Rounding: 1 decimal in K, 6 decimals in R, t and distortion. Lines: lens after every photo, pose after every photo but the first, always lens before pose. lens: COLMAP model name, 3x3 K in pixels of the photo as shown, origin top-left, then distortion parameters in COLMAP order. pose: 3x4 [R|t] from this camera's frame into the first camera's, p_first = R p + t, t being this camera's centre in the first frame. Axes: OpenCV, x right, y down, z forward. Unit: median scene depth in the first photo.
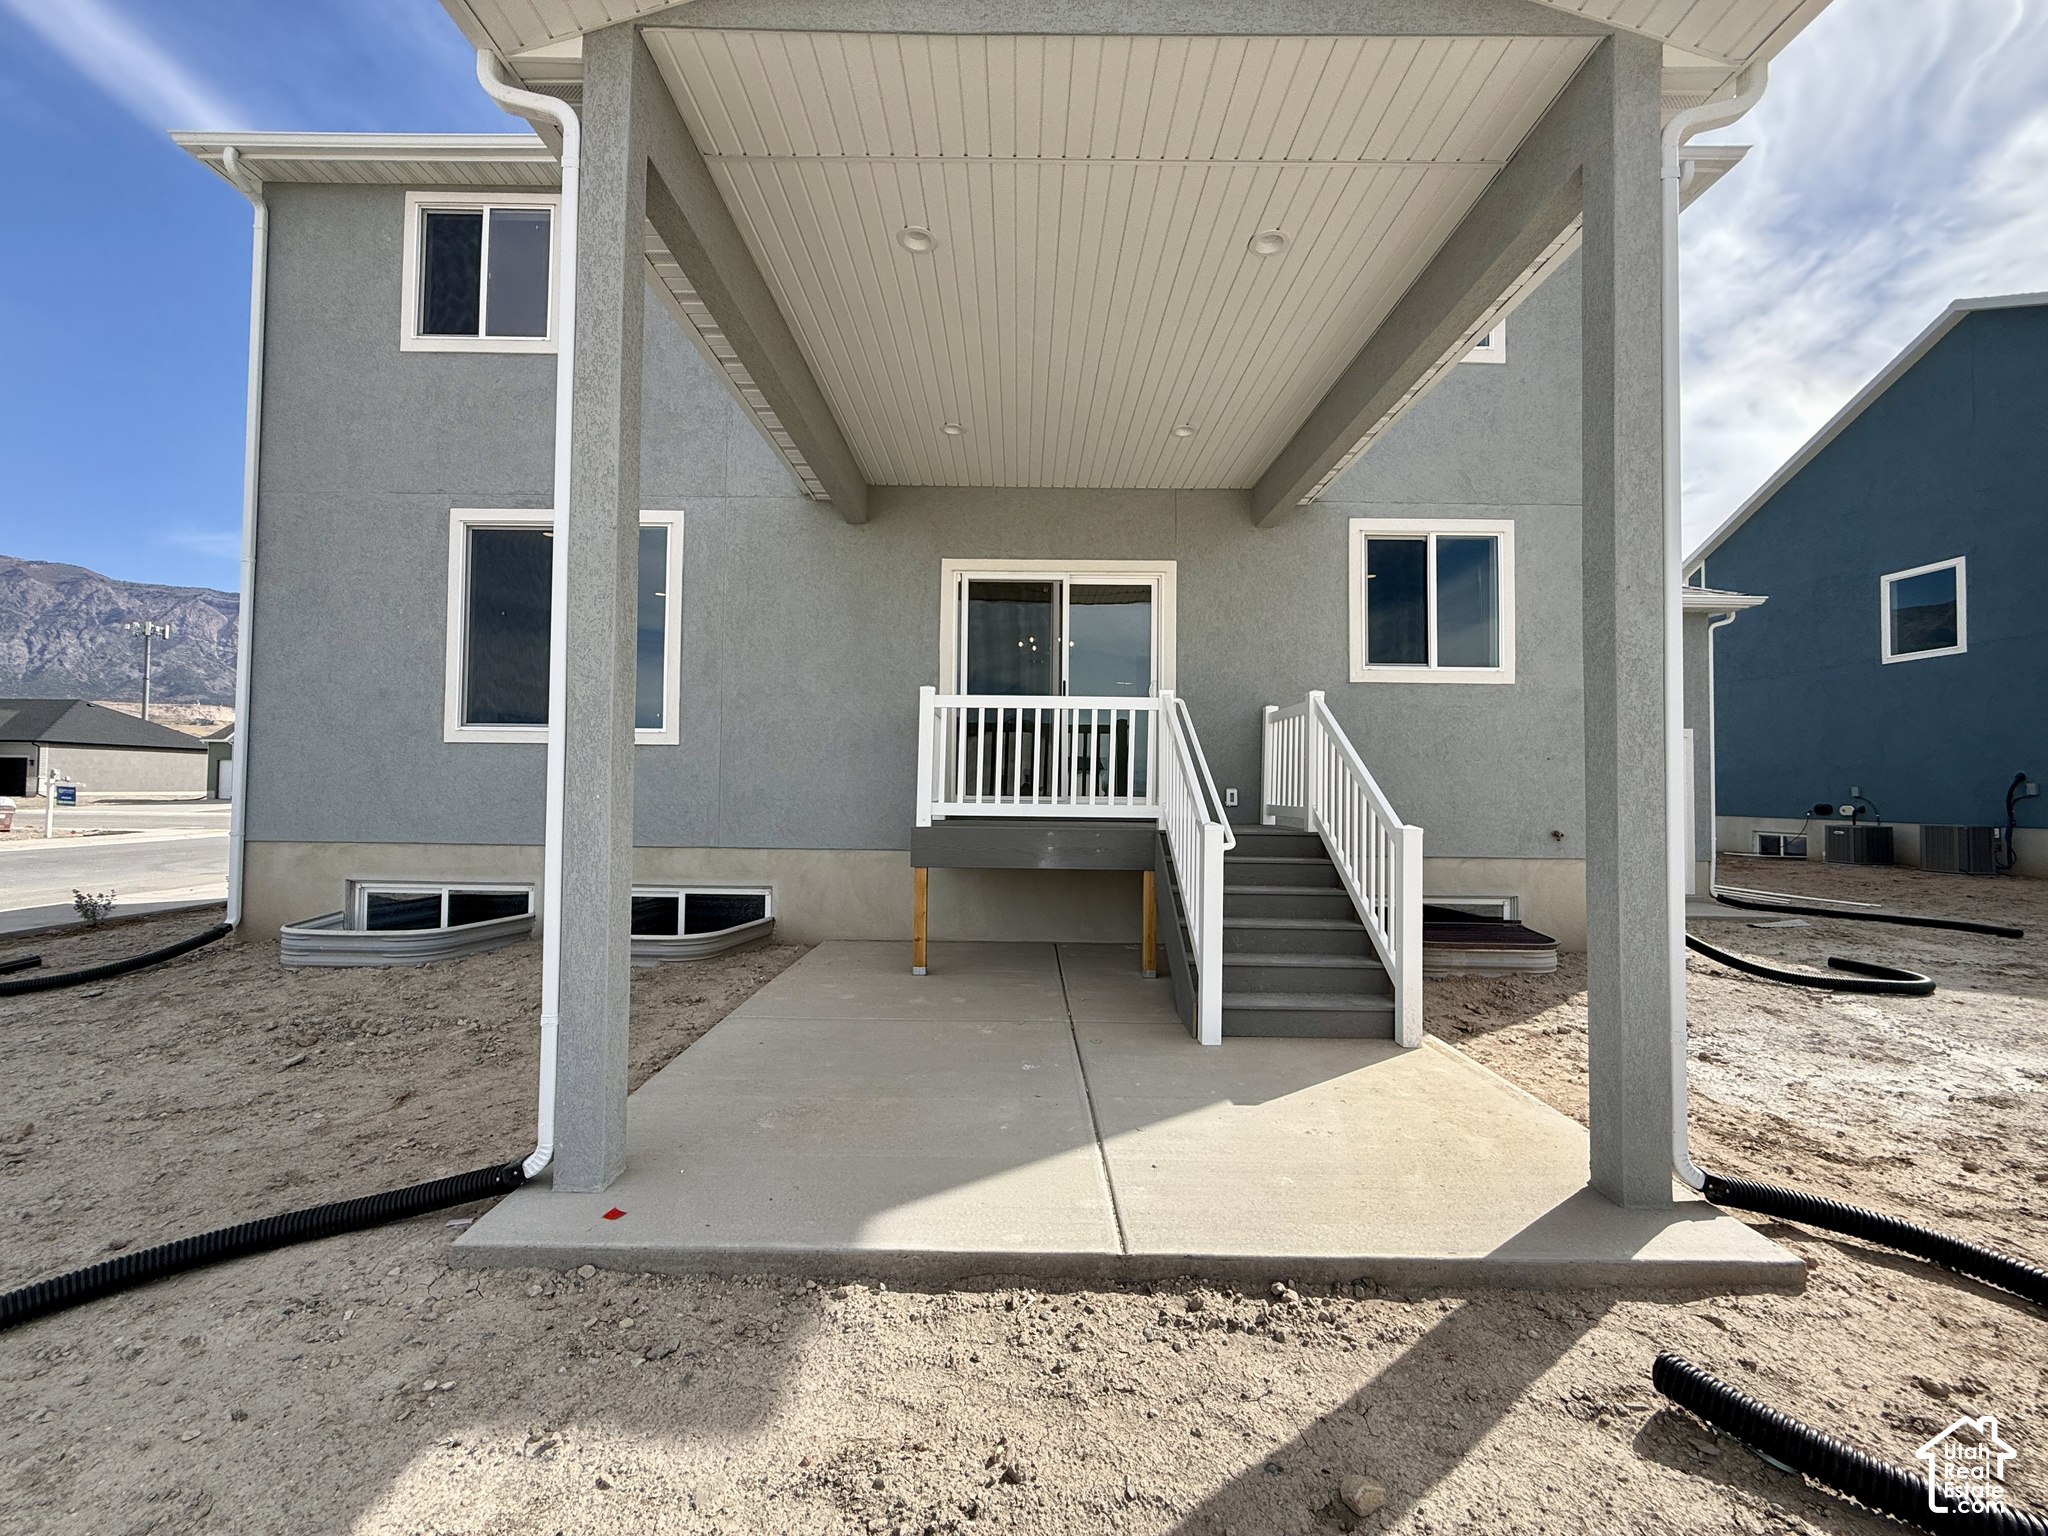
lens RADIAL K [[819.5, 0, 1021.8], [0, 819.5, 768.2], [0, 0, 1]] dist [0.000378, -0.000298]
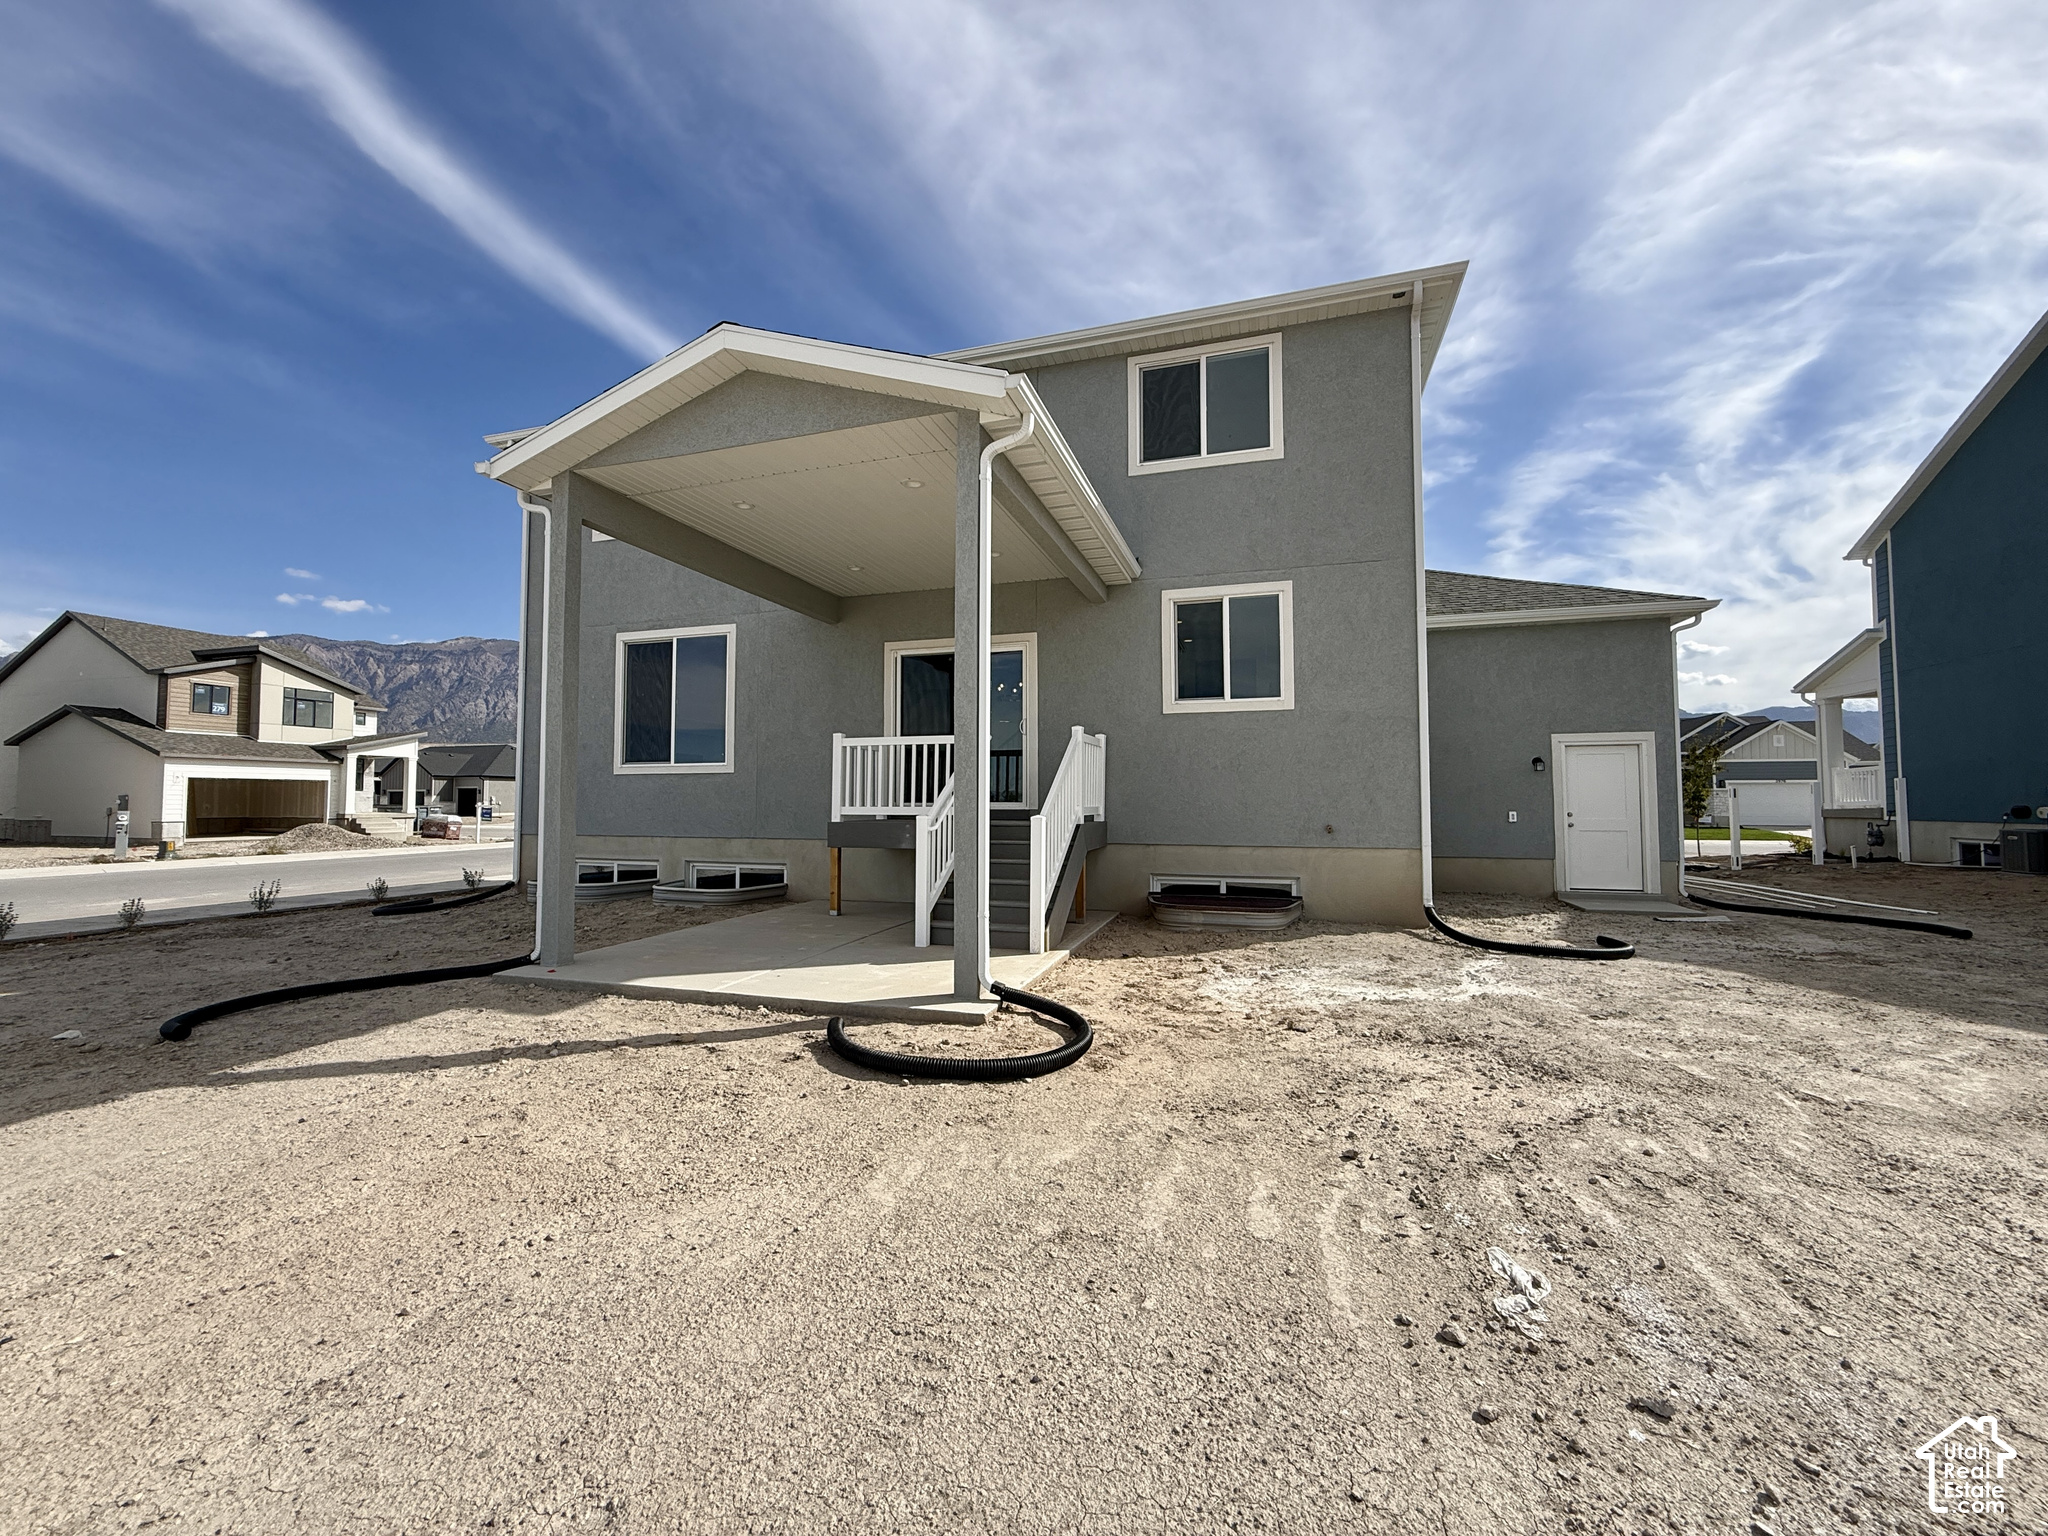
lens RADIAL K [[819.5, 0, 1022.0], [0, 819.5, 768.0], [0, 0, 1]] dist [0.000378, -0.000298]
pose [[0.954119, -0.025009, -0.298380, 0.574609], [0.019445, 0.999578, -0.021603, 0.007014], [0.298794, 0.014810, 0.954203, -0.333315]]
